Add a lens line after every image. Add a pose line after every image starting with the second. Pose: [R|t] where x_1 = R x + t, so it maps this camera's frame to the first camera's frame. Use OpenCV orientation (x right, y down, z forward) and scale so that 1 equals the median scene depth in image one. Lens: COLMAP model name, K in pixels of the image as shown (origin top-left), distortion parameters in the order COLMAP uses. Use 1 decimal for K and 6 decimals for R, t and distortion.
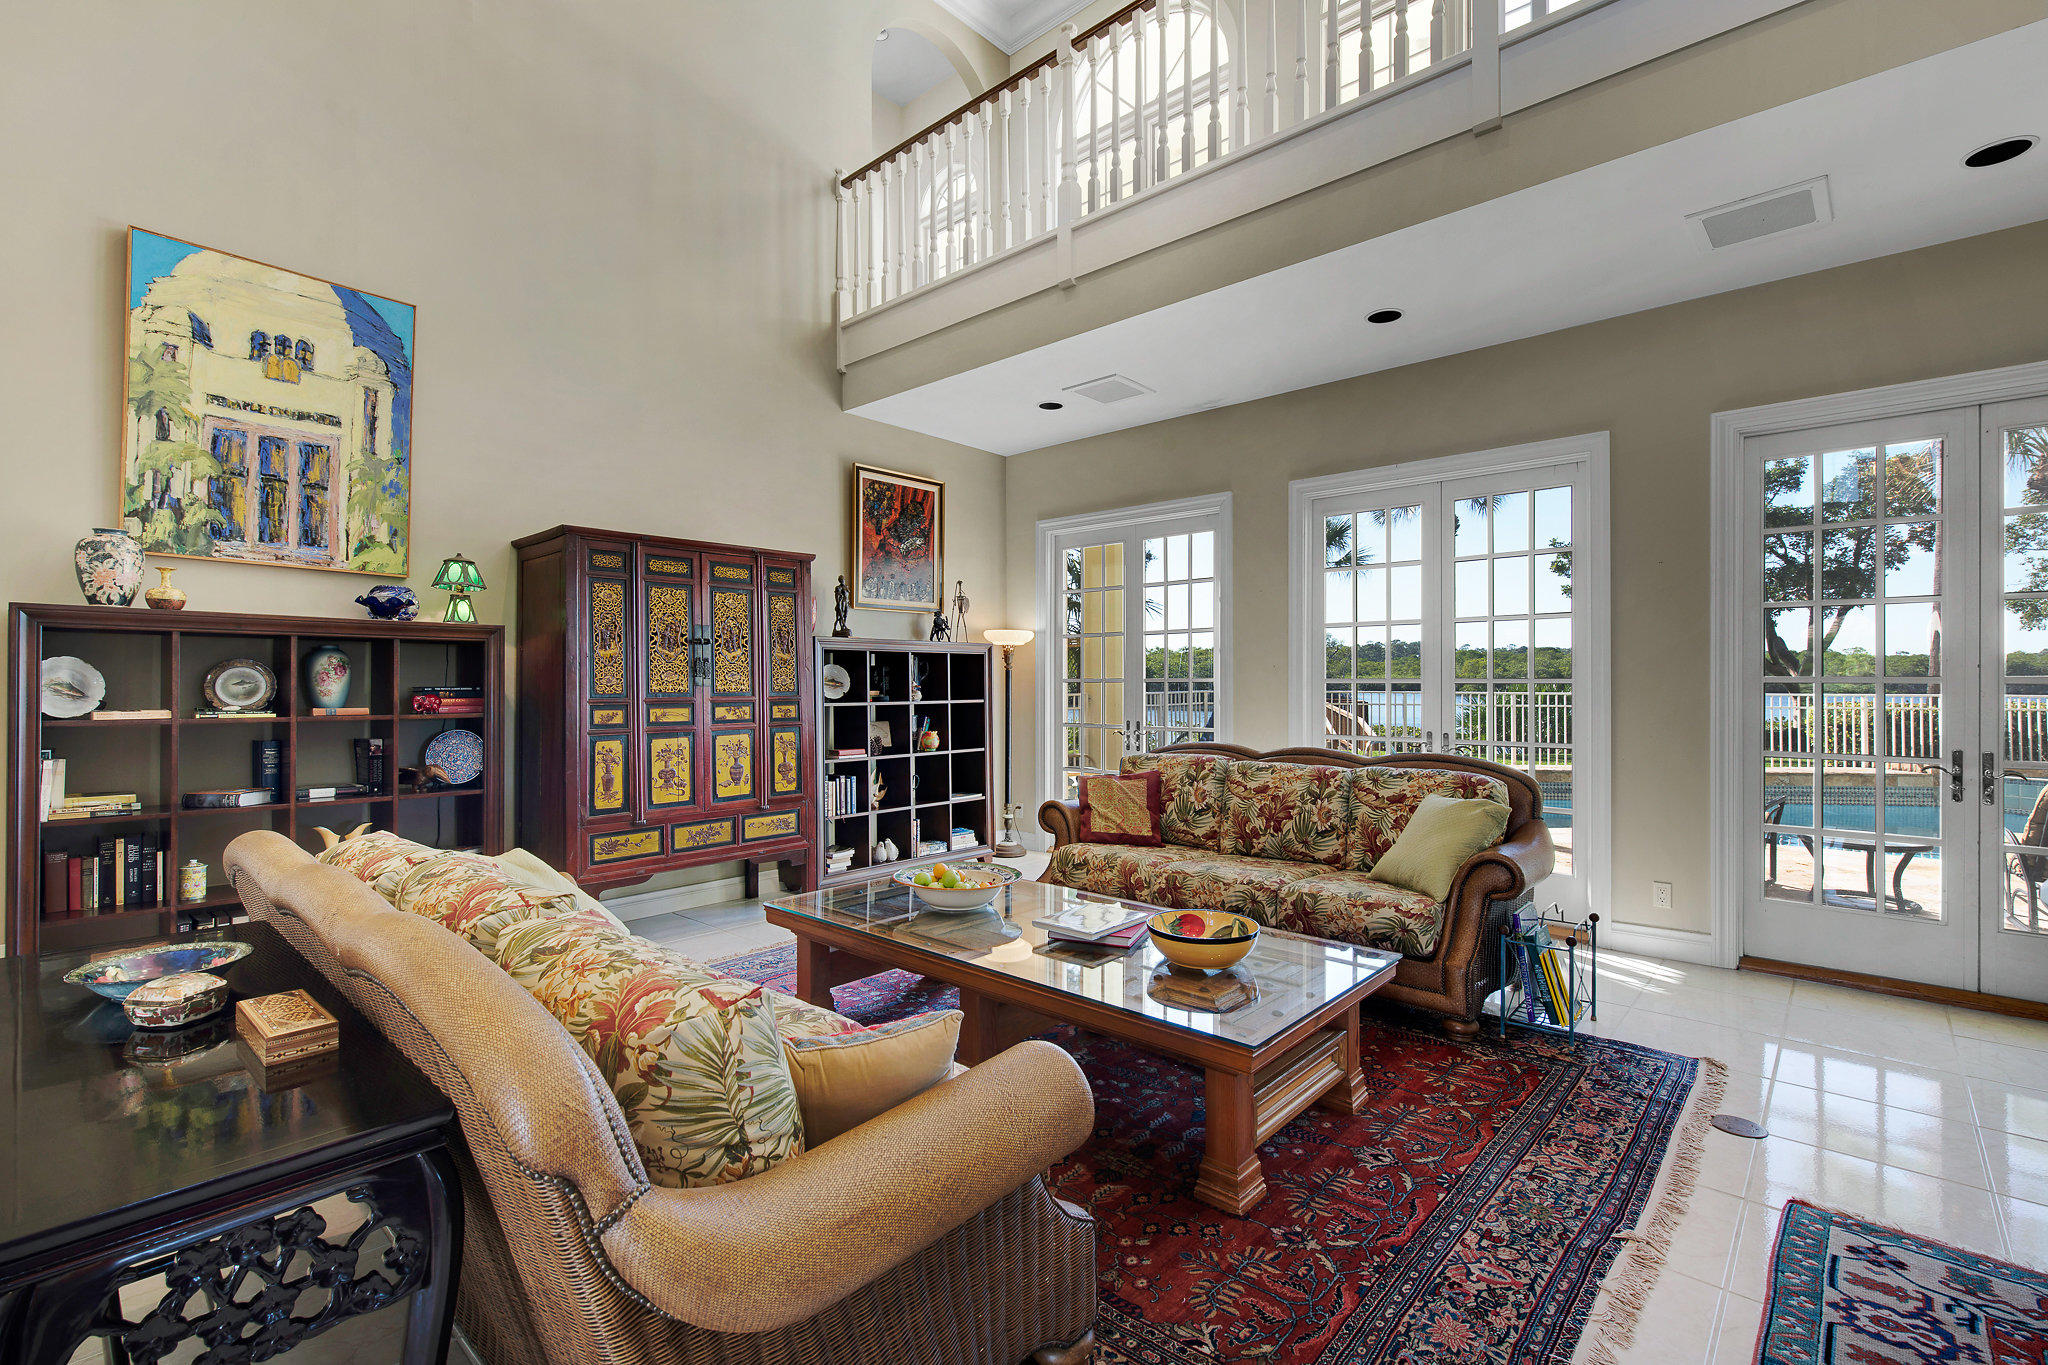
lens RADIAL K [[908.1, 0, 1027.7], [0, 908.1, 678.2], [0, 0, 1]] dist [-0.000436, 0.000017]
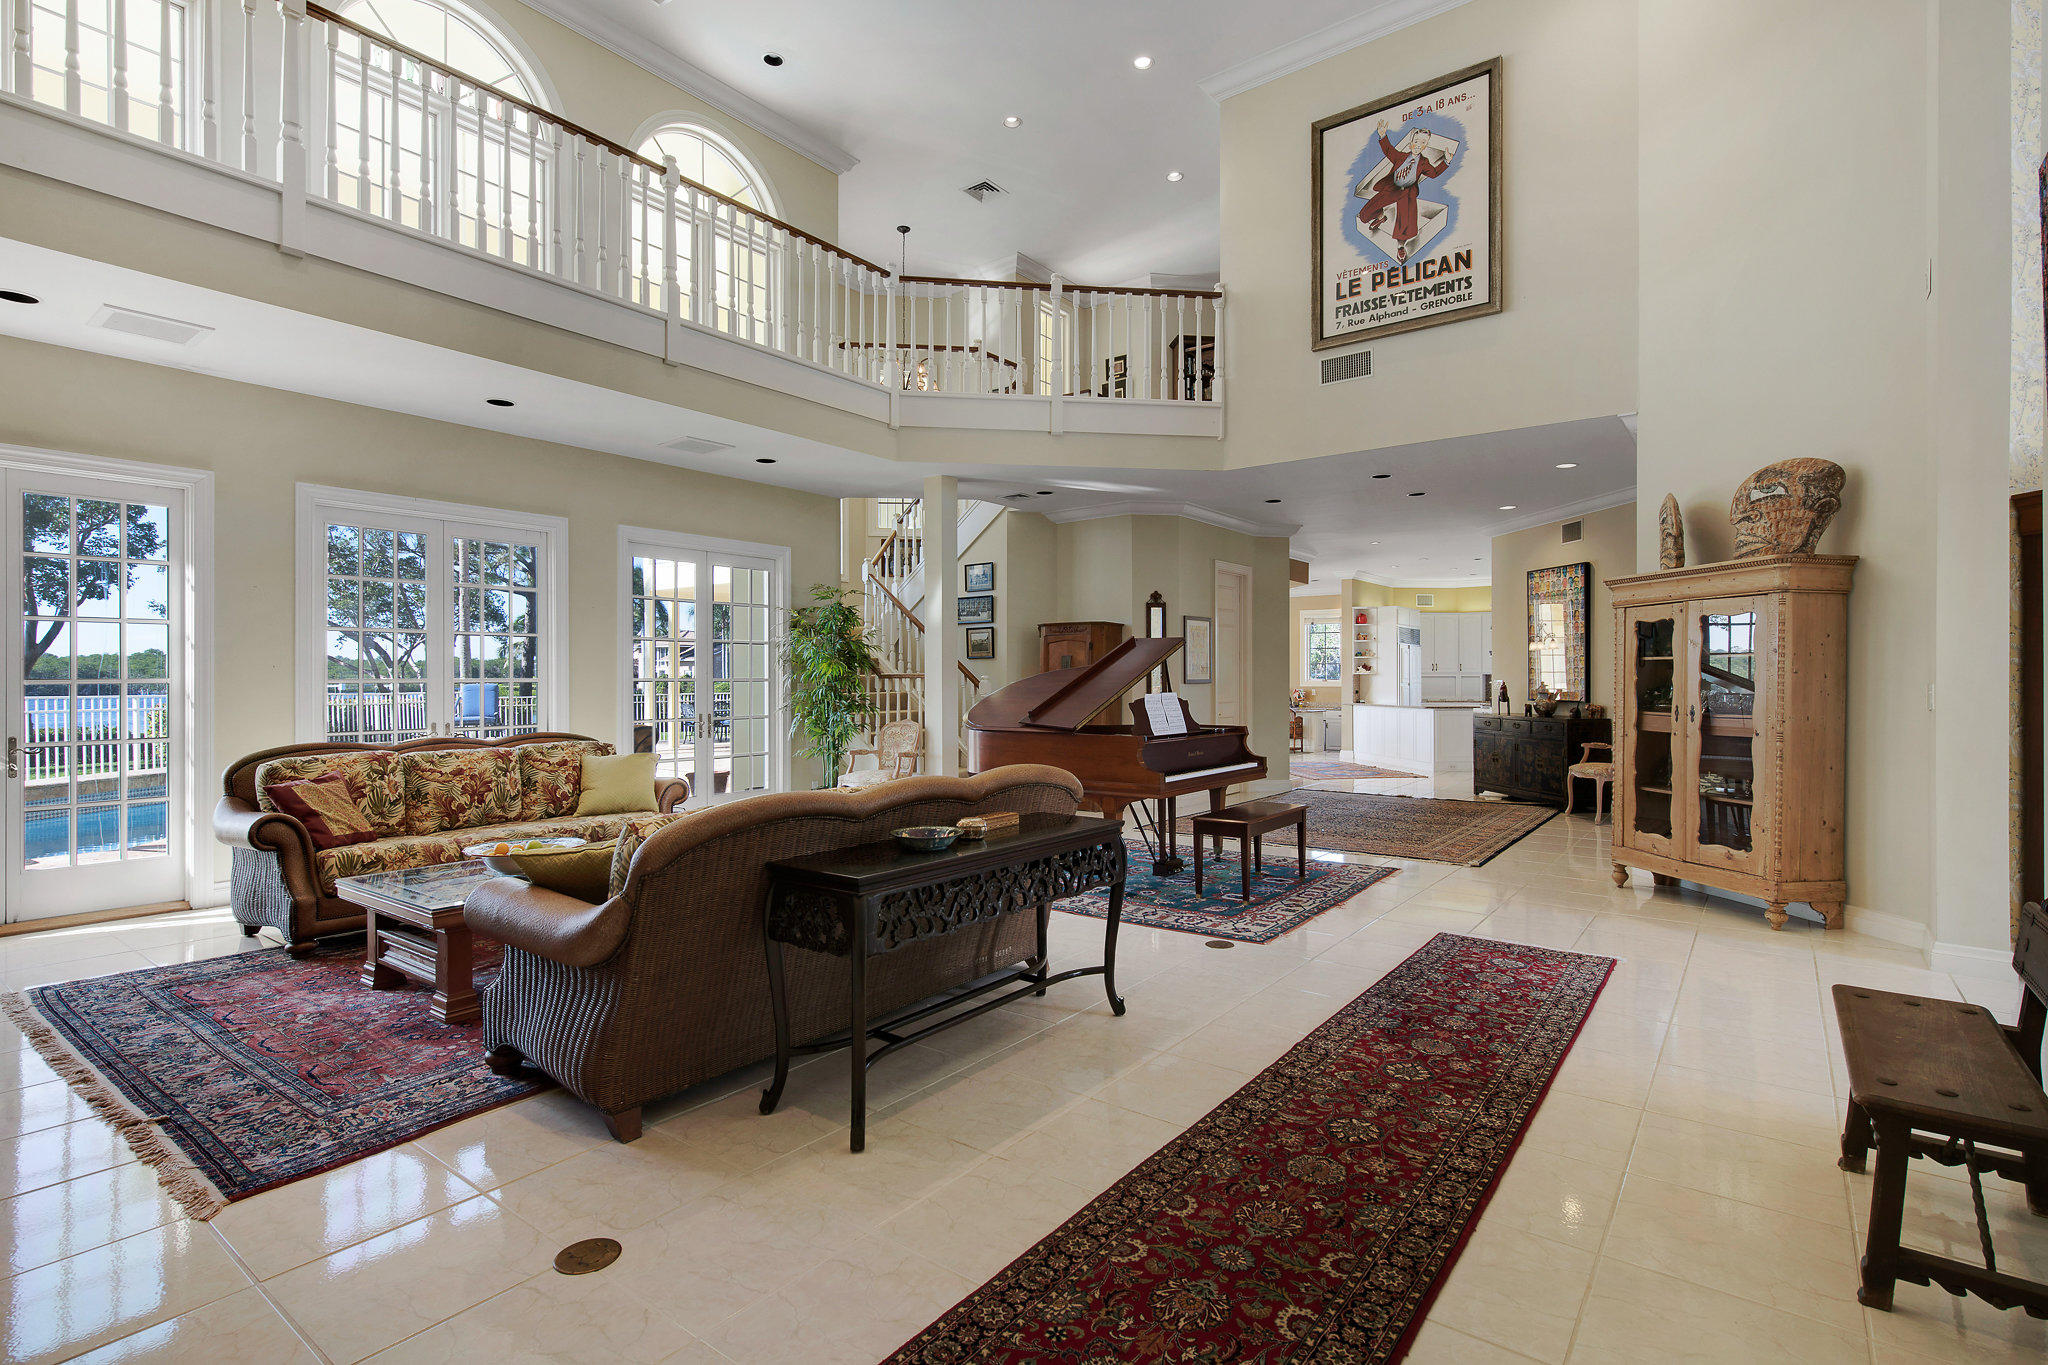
lens RADIAL K [[989.2, 0, 1026.1], [0, 989.2, 681.2], [0, 0, 1]] dist [0.000485, 0.000034]
pose [[-0.085621, 0.000233, 0.996328, -1.105700], [0.002039, 0.999998, -0.000059, 0.005289], [-0.996326, 0.002026, -0.085622, 0.373684]]
